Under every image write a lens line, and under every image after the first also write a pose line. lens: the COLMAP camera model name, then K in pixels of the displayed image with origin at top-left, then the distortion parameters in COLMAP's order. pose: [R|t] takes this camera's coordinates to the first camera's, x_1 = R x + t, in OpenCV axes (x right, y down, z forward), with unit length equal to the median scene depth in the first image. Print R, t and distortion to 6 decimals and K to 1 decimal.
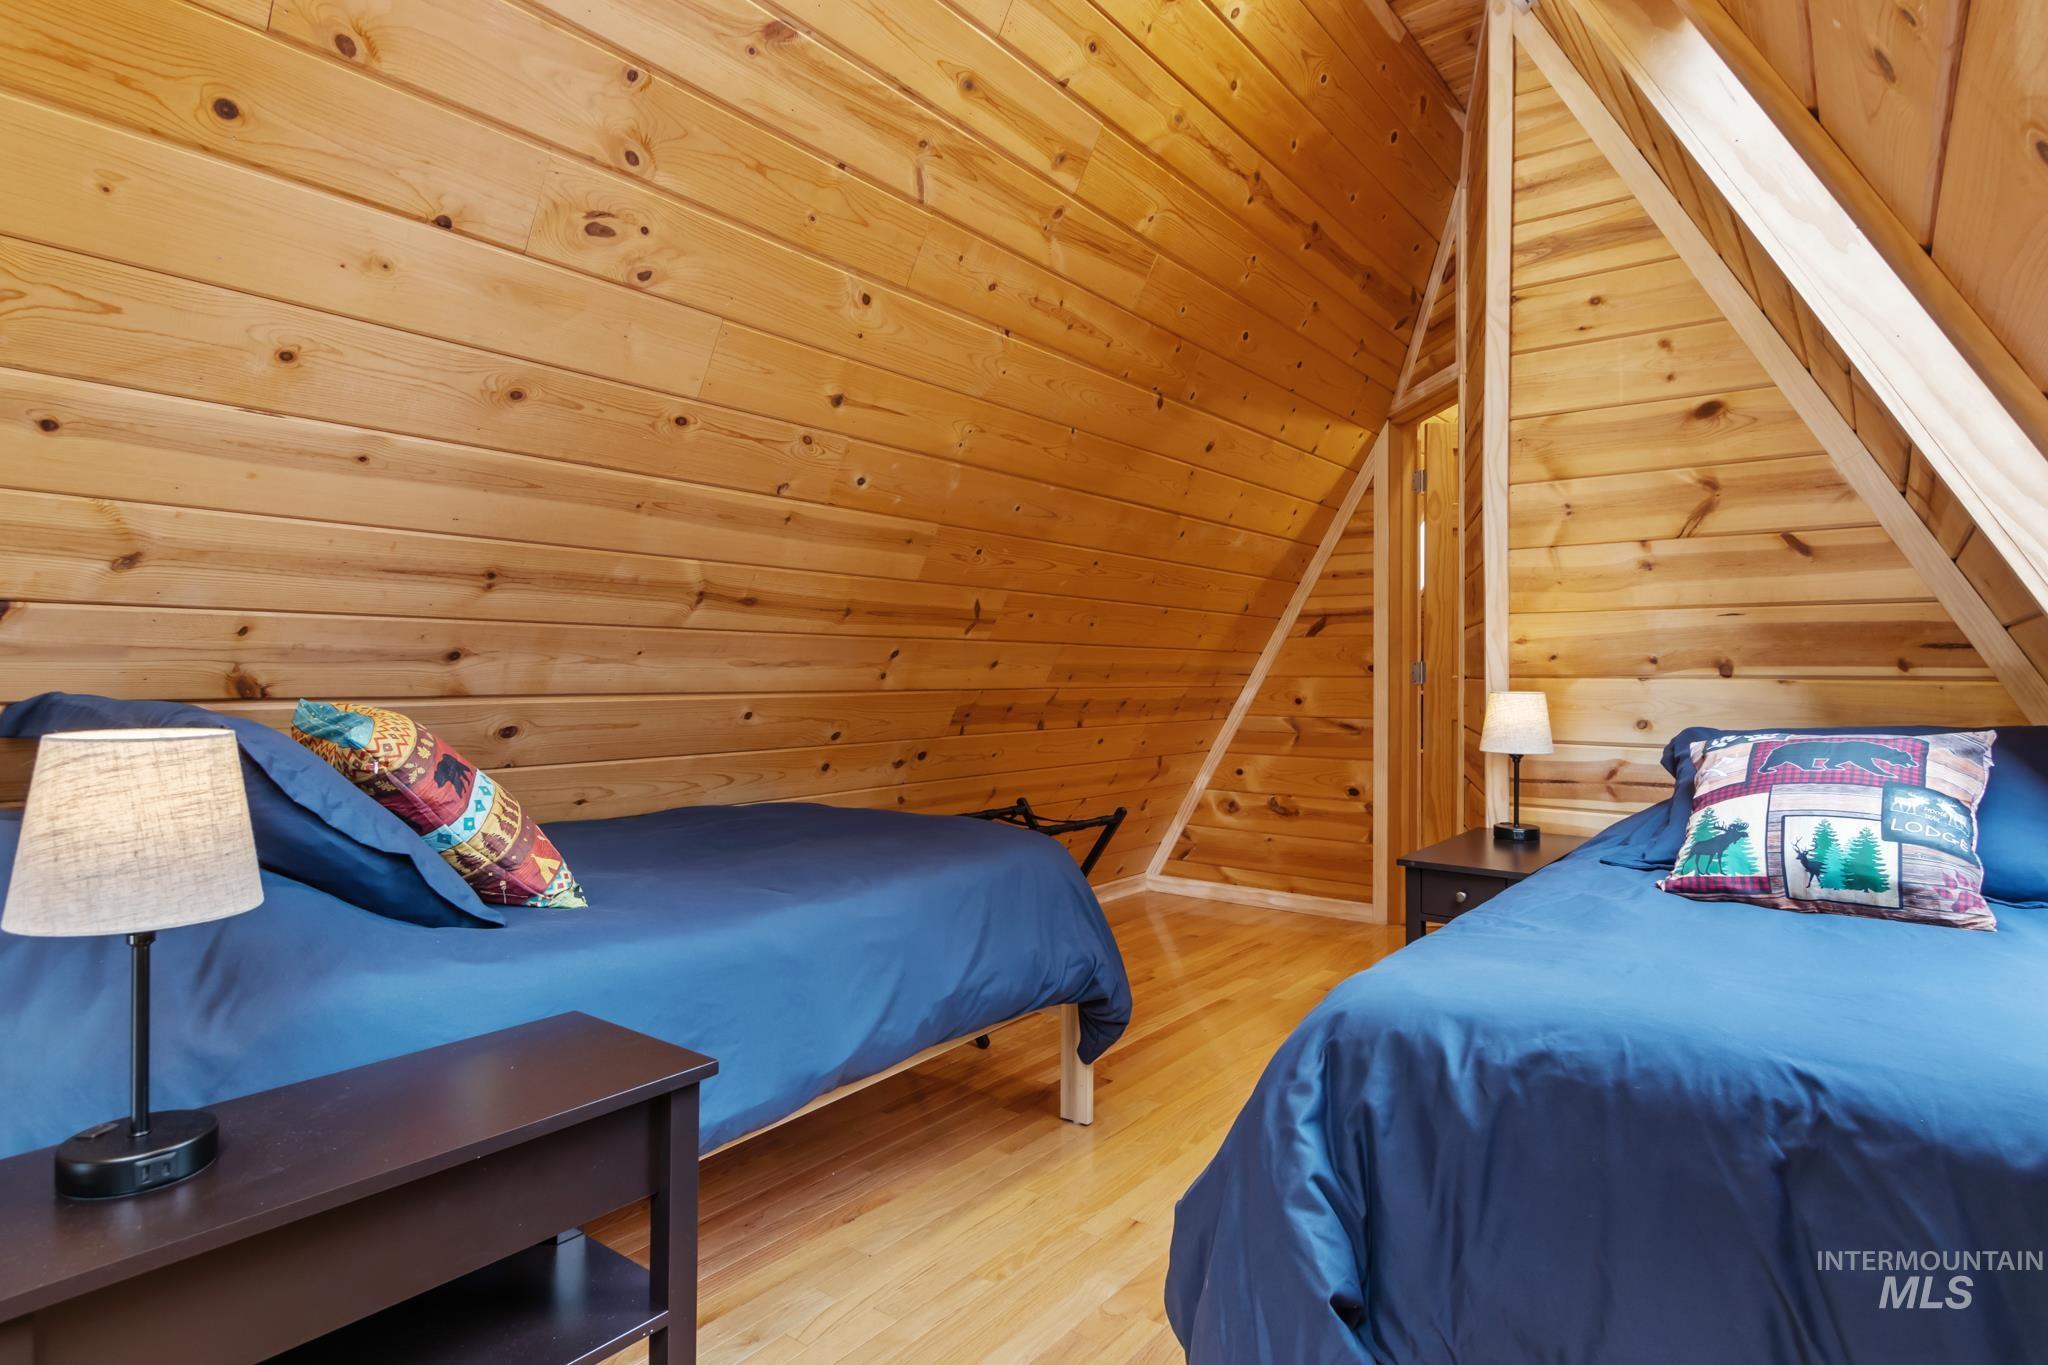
lens RADIAL K [[1117.0, 0, 1027.1], [0, 1117.0, 679.0], [0, 0, 1]] dist [0.010351, -0.004592]
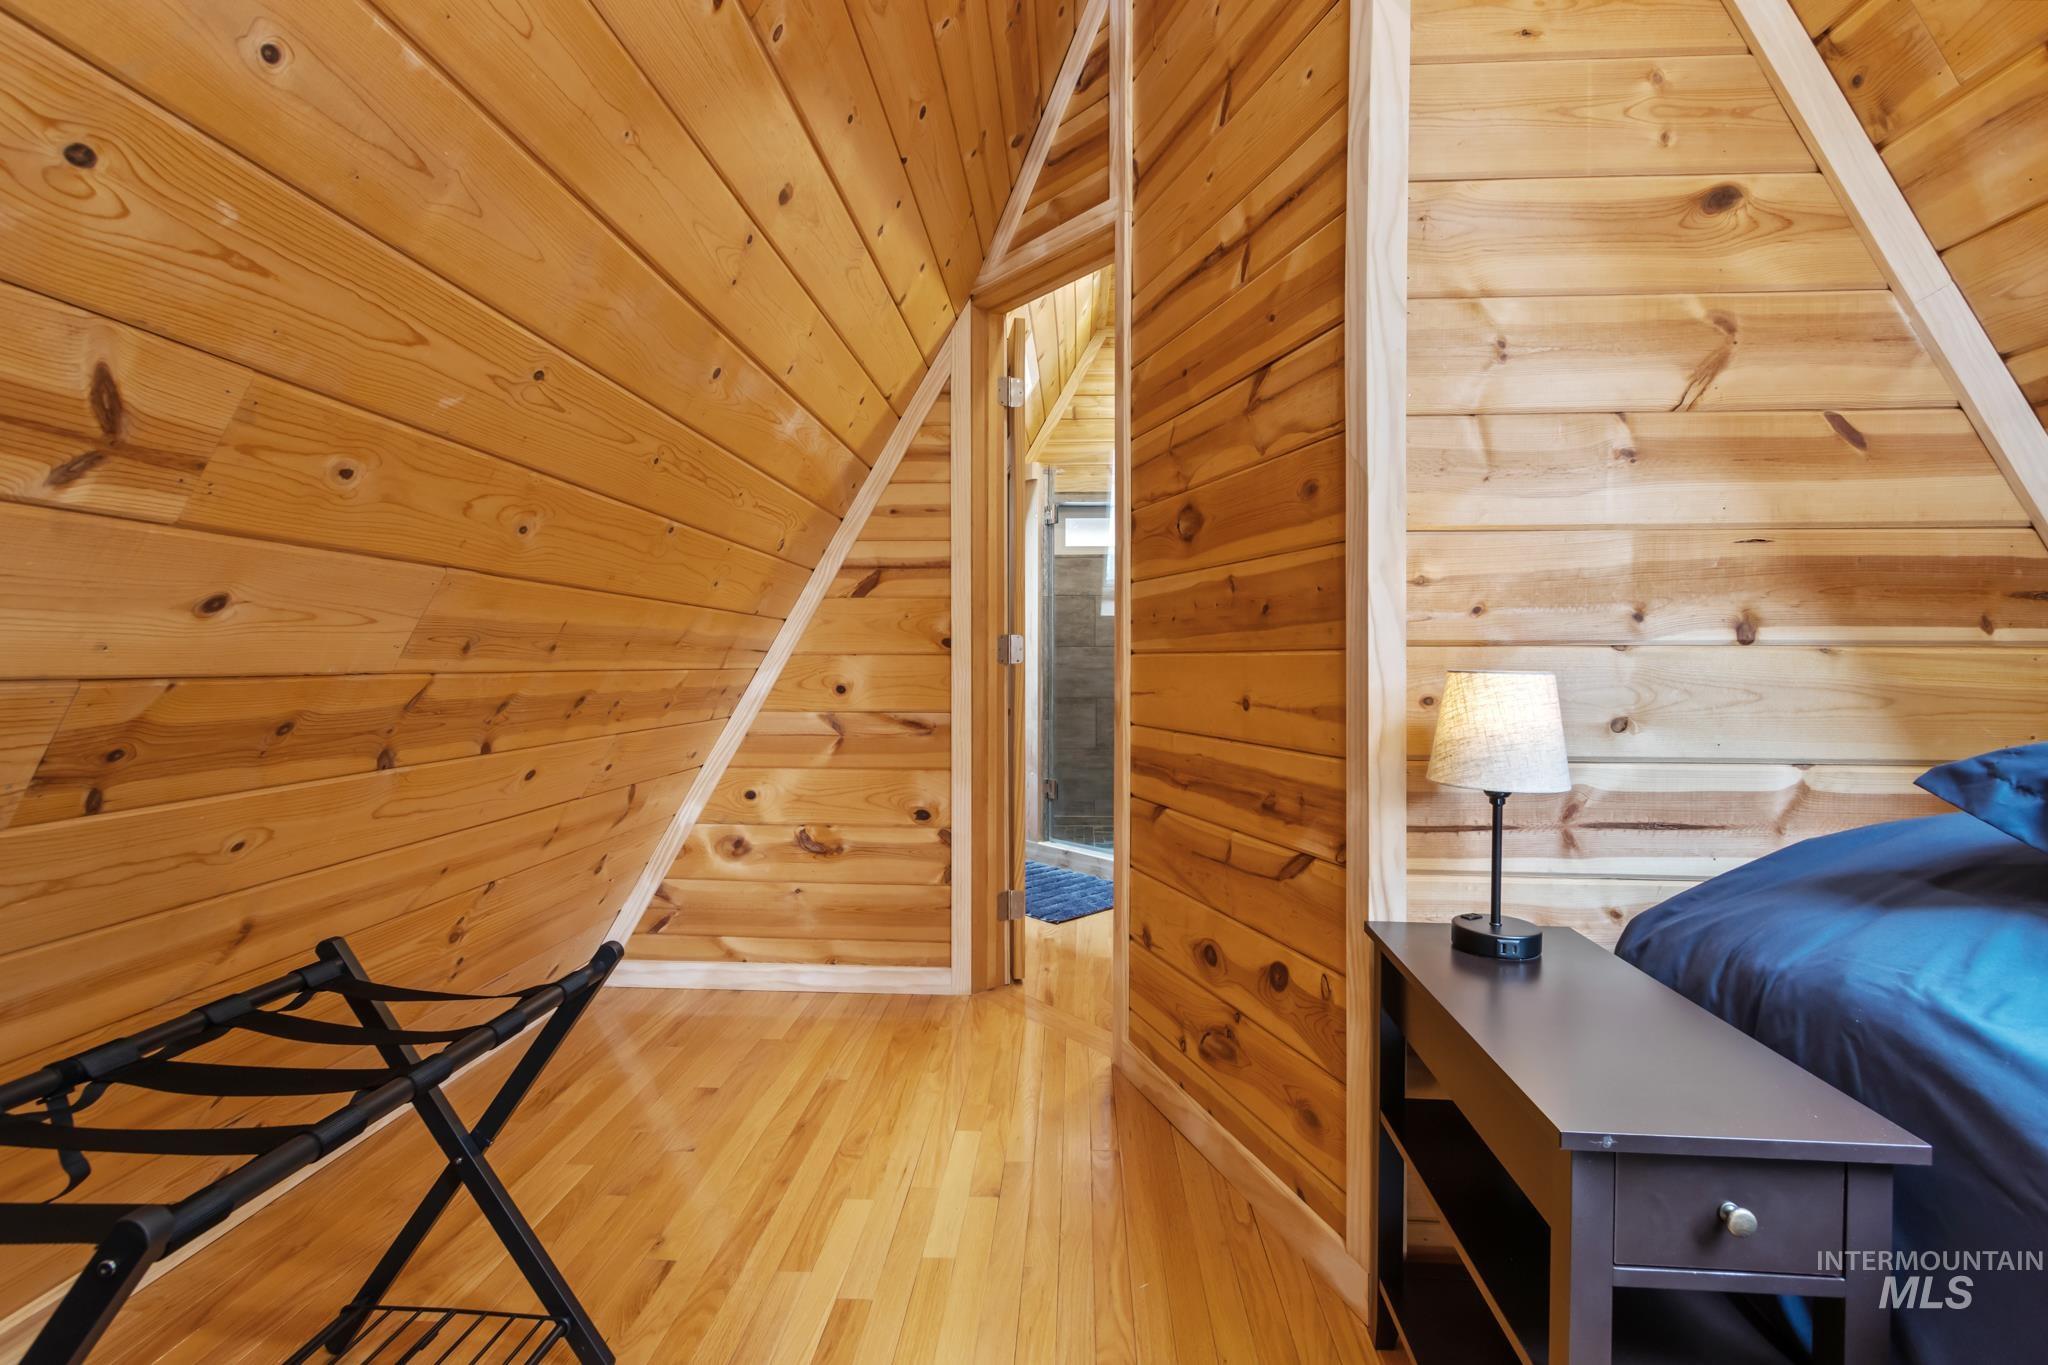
lens RADIAL K [[932.8, 0, 1032.8], [0, 932.8, 671.9], [0, 0, 1]] dist [0.006945, -0.001543]
pose [[0.822781, -0.007163, 0.568314, 0.010644], [0.003247, 0.999964, 0.007902, 0.004913], [-0.568350, -0.004656, 0.822774, 0.481529]]
